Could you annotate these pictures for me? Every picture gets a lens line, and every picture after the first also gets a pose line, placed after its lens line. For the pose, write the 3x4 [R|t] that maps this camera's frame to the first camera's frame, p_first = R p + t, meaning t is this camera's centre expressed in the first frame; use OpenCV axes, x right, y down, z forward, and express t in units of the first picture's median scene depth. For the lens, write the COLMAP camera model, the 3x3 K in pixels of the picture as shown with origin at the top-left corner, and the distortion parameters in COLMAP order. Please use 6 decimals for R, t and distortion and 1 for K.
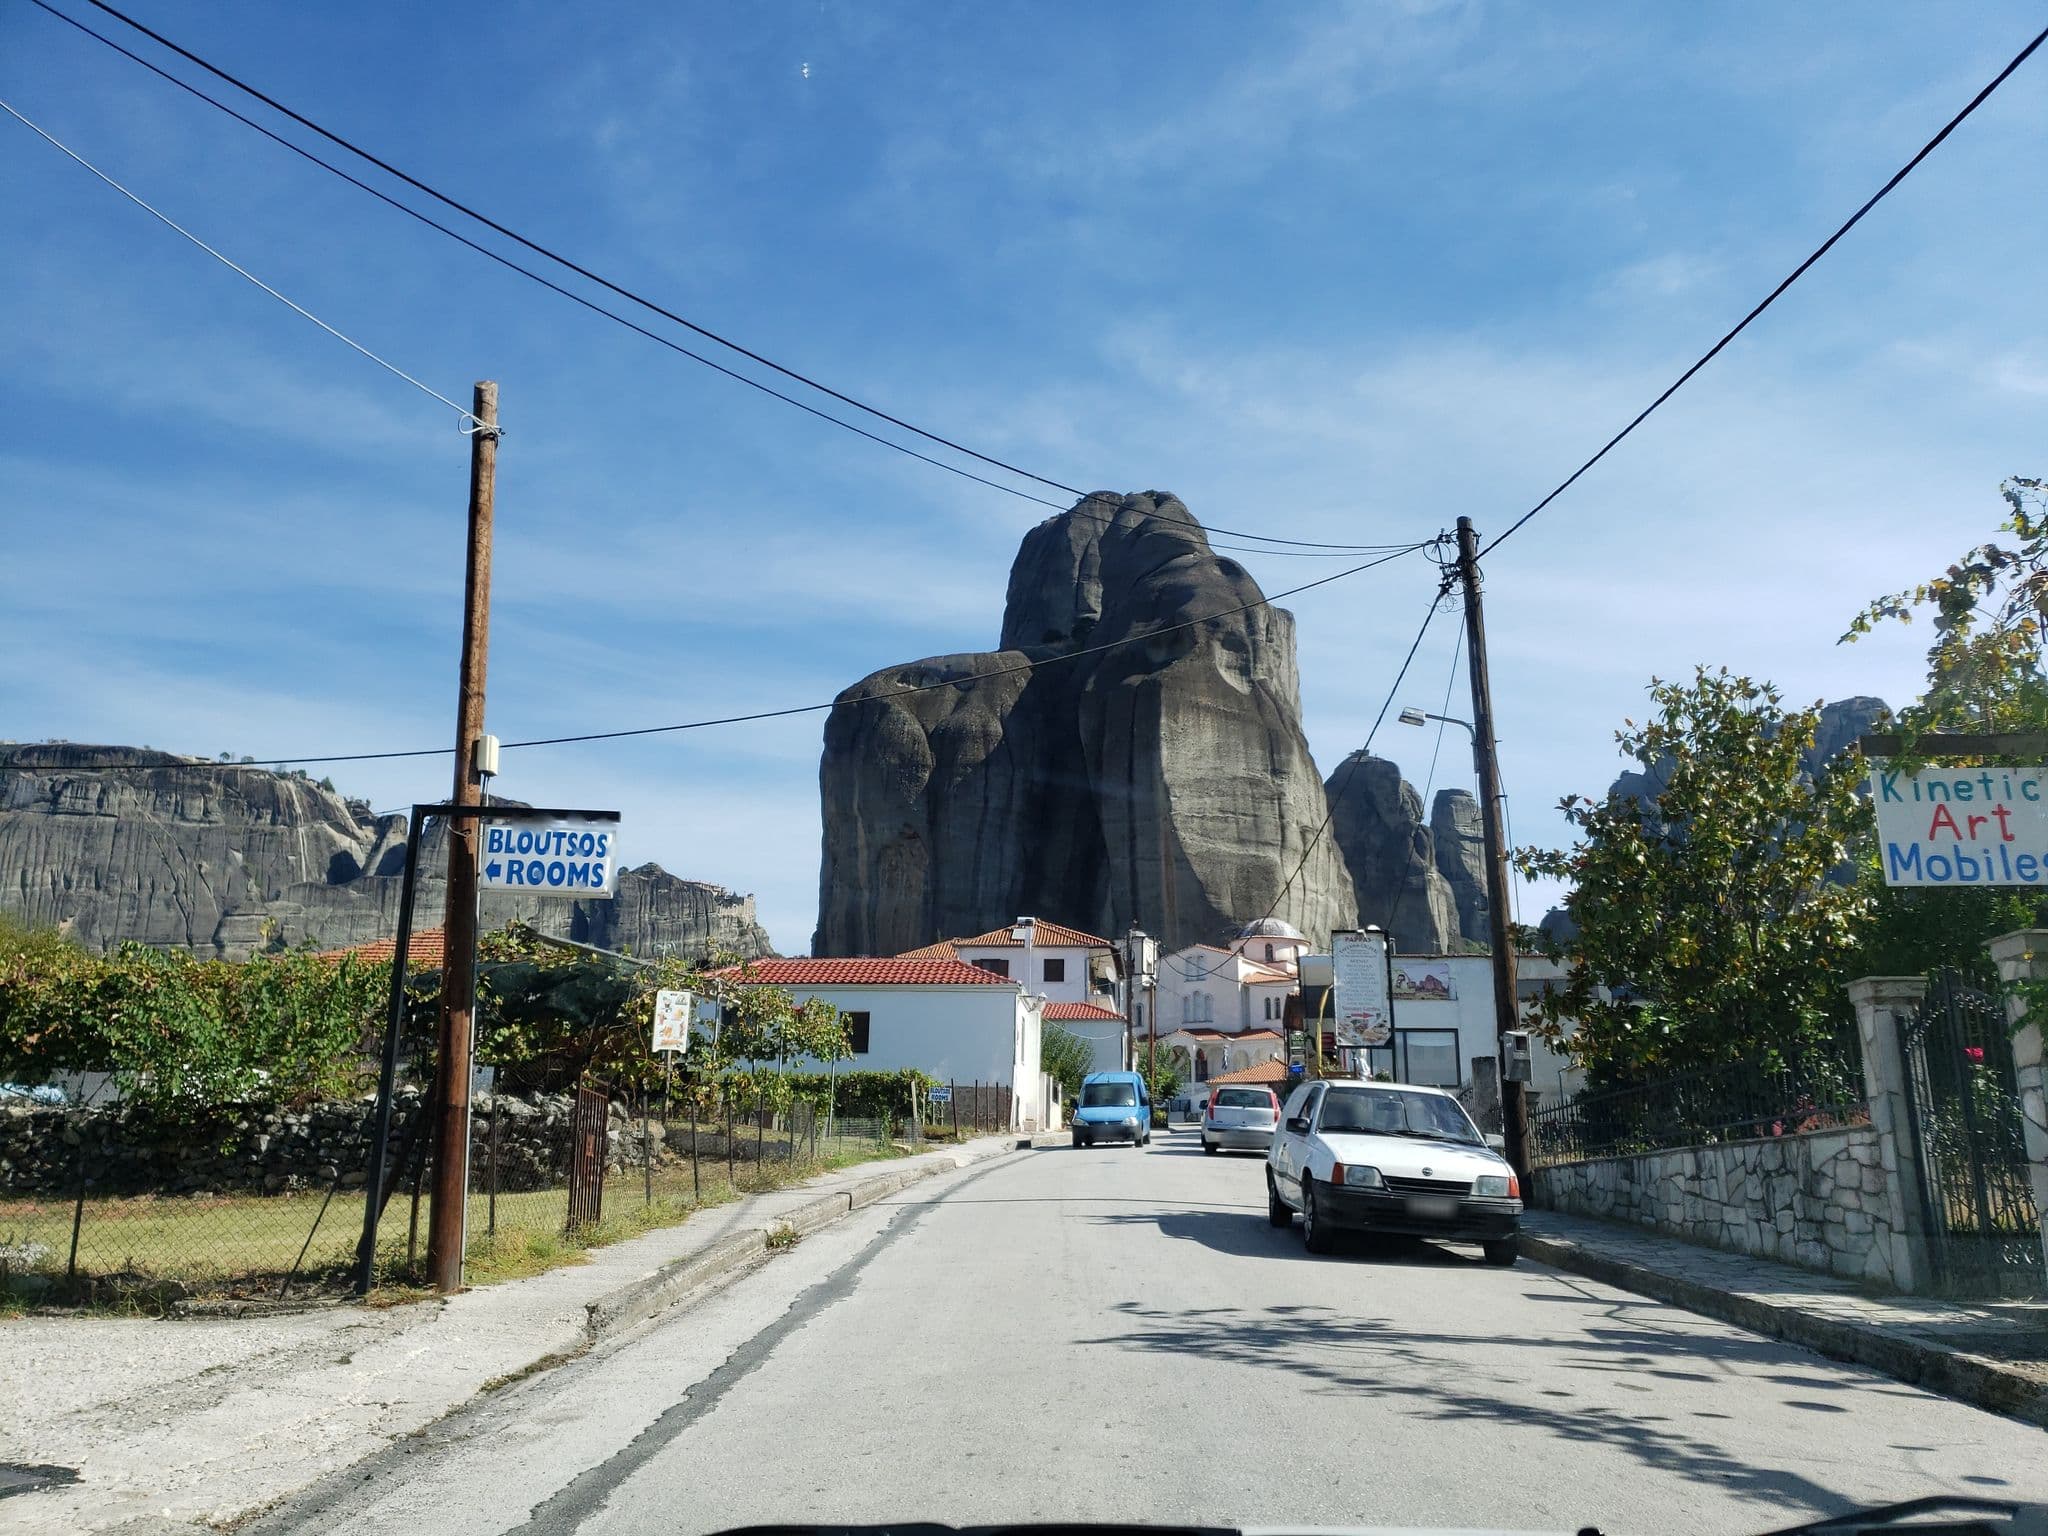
lens RADIAL K [[1504.0, 0, 1014.5], [0, 1504.0, 817.0], [0, 0, 1]] dist [0.061085, -0.022530]
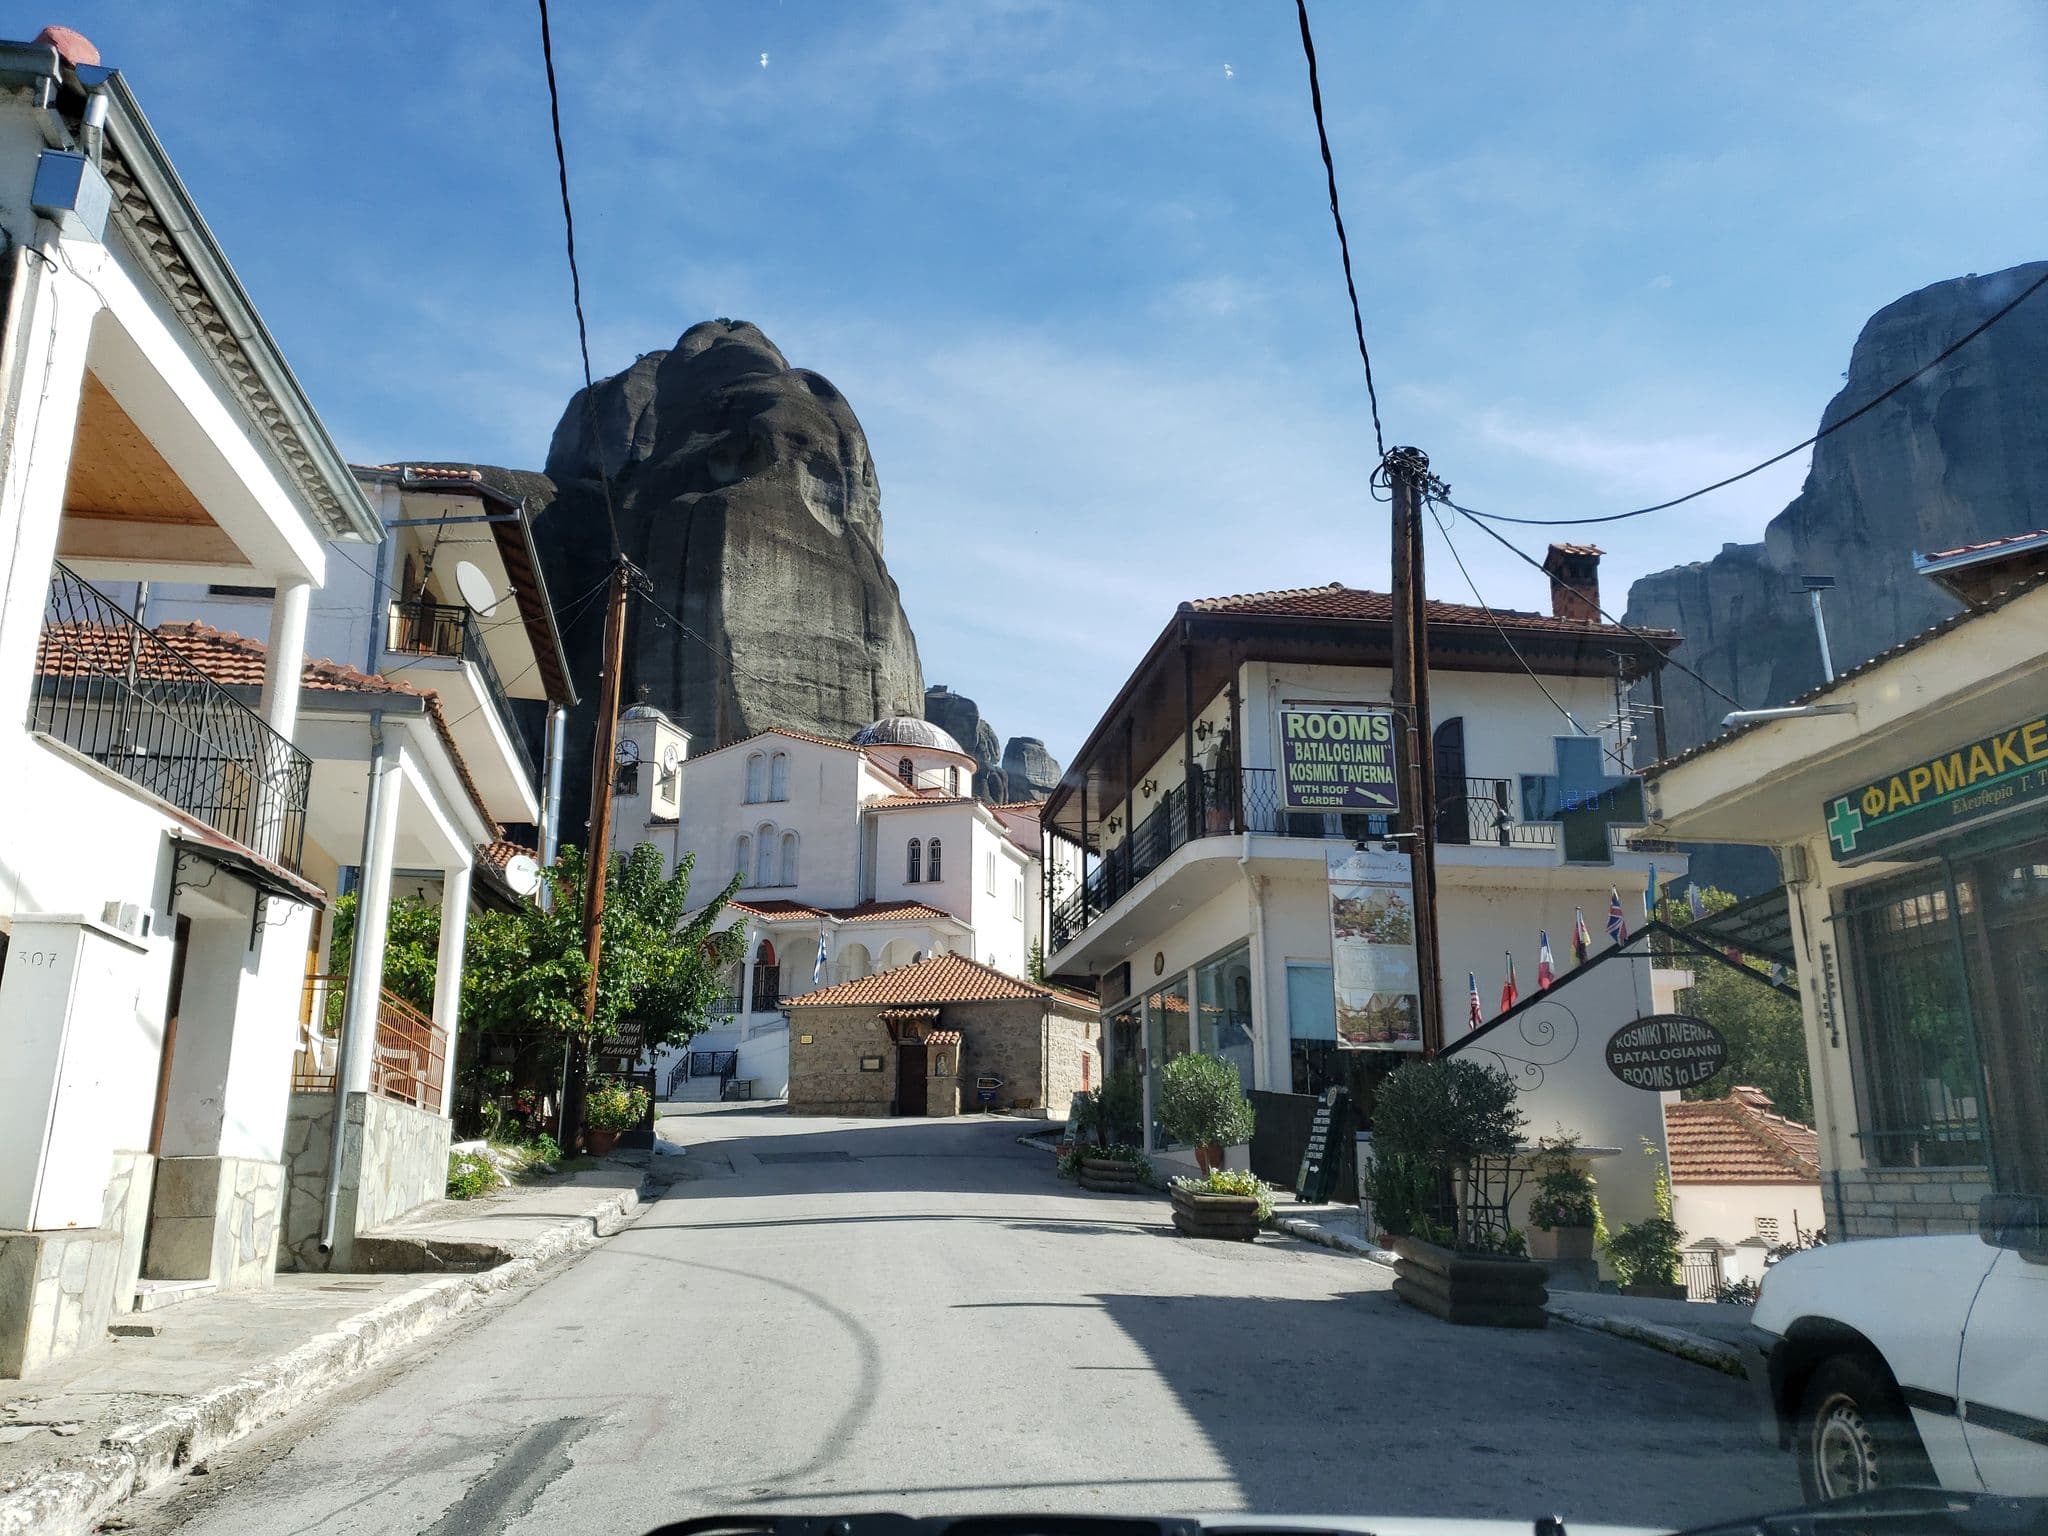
lens RADIAL K [[1505.7, 0, 1026.4], [0, 1505.7, 821.1], [0, 0, 1]] dist [0.020466, -0.015826]
pose [[0.955055, 0.043535, 0.293215, 0.027373], [-0.052176, 0.998402, 0.021707, 0.045468], [-0.291802, -0.036030, 0.955800, 0.237436]]
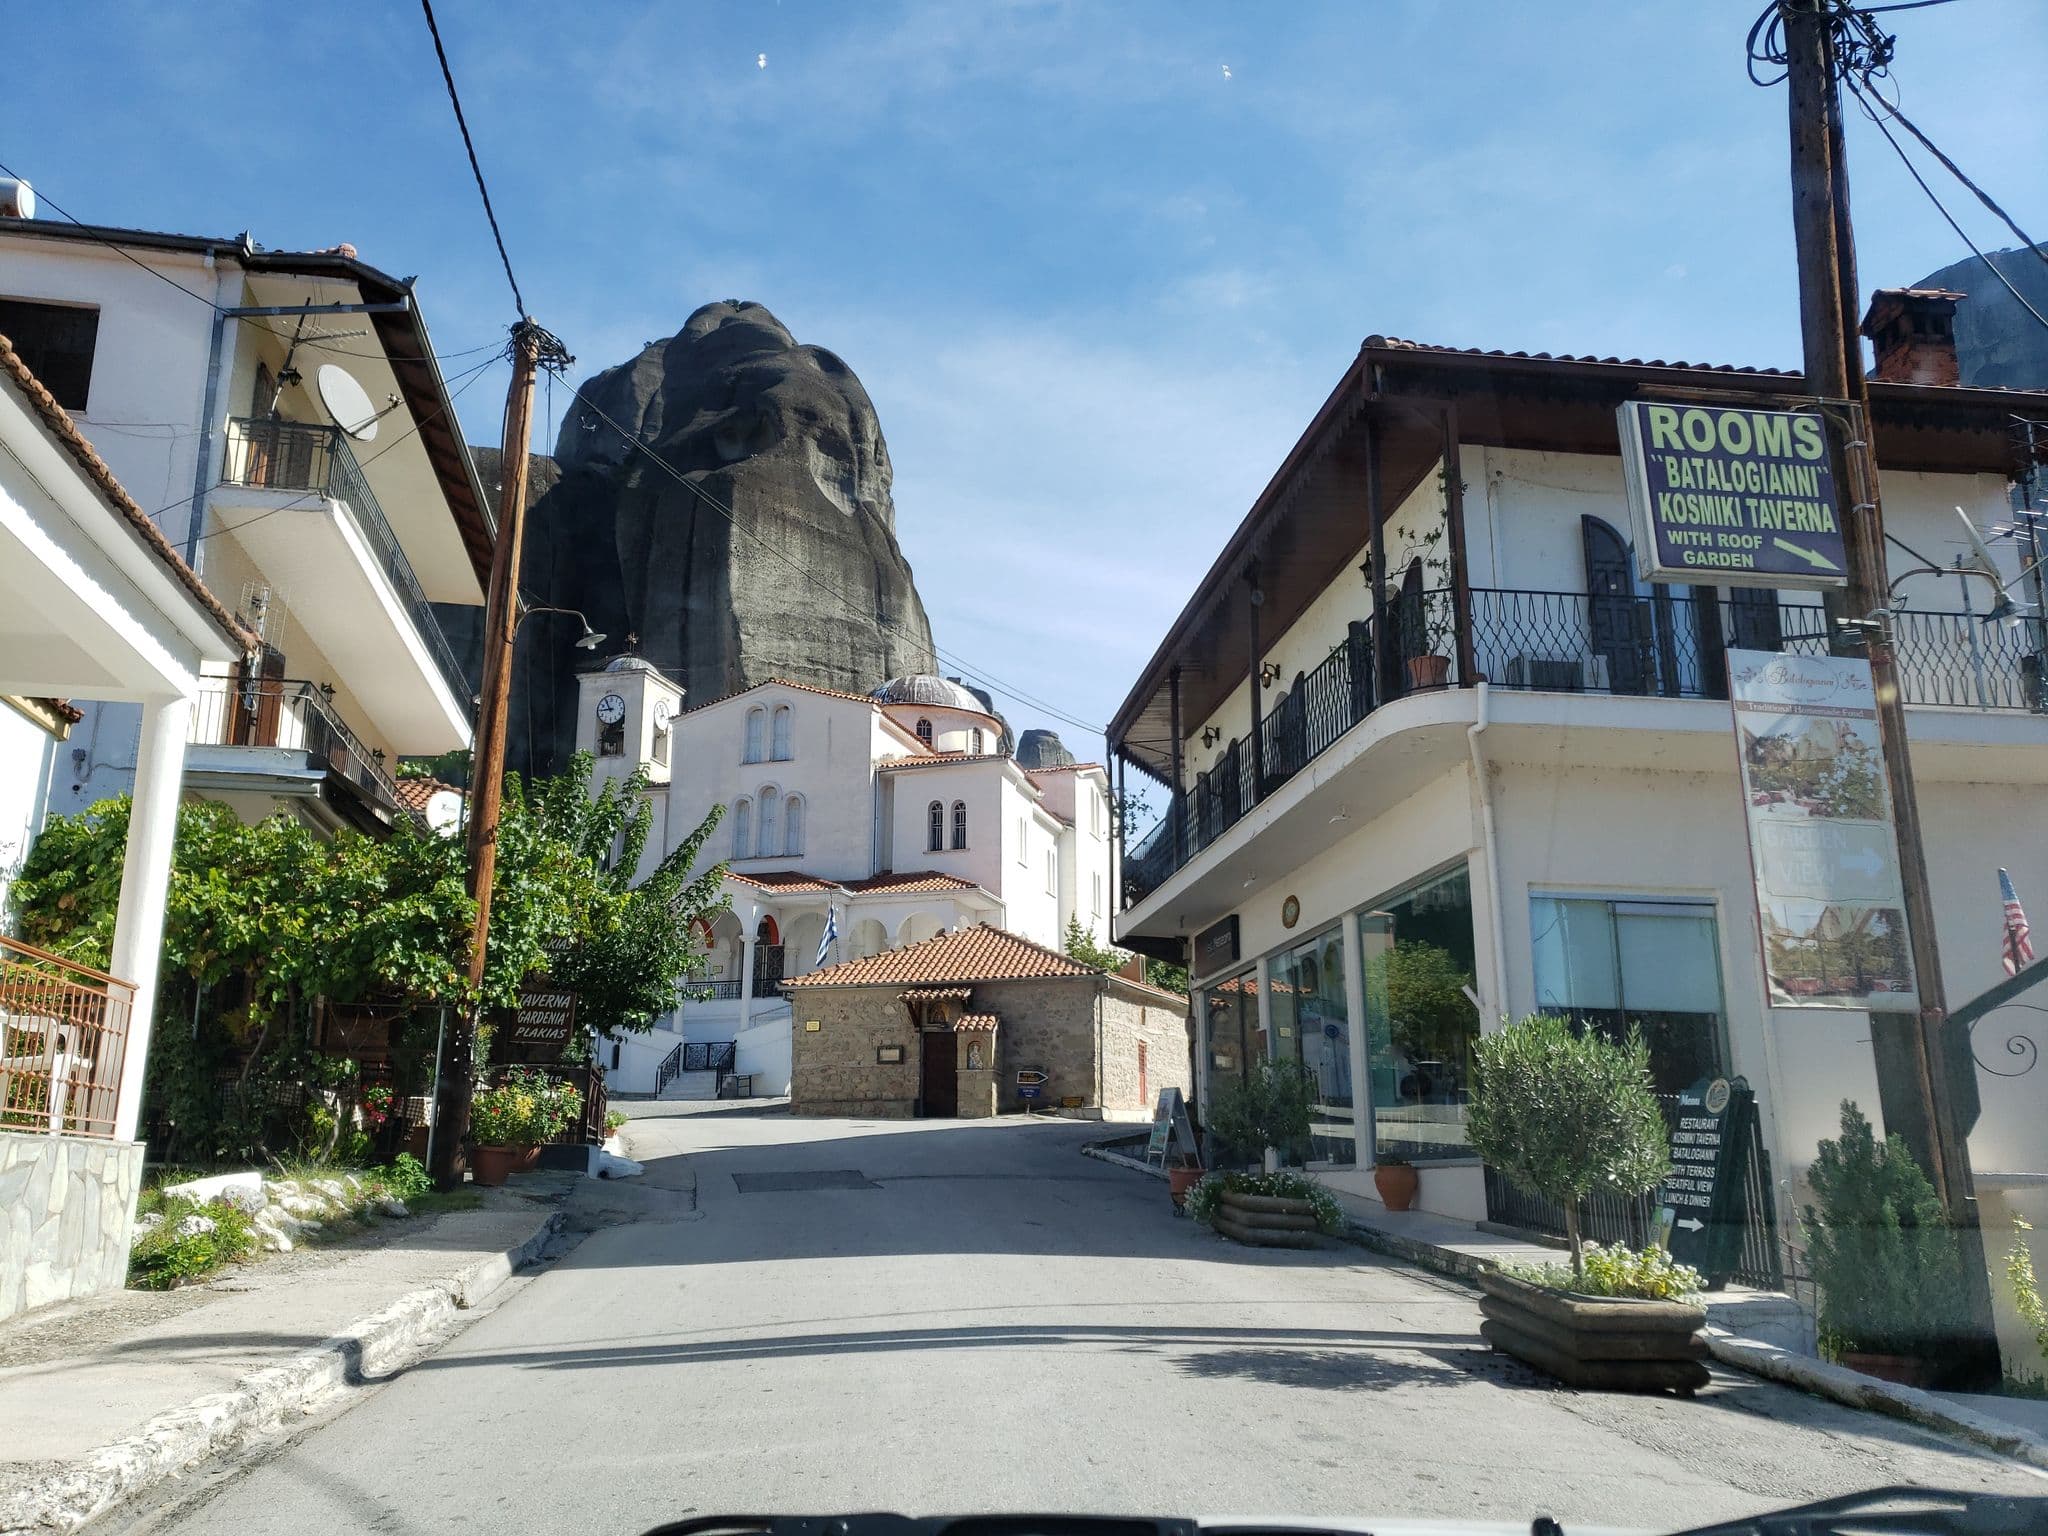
lens RADIAL K [[1505.7, 0, 1025.9], [0, 1505.7, 824.7], [0, 0, 1]] dist [0.020466, -0.015826]
pose [[0.957871, 0.037508, 0.284739, 0.032258], [-0.047142, 0.998522, 0.027054, 0.050746], [-0.283304, -0.039337, 0.958223, 0.262679]]
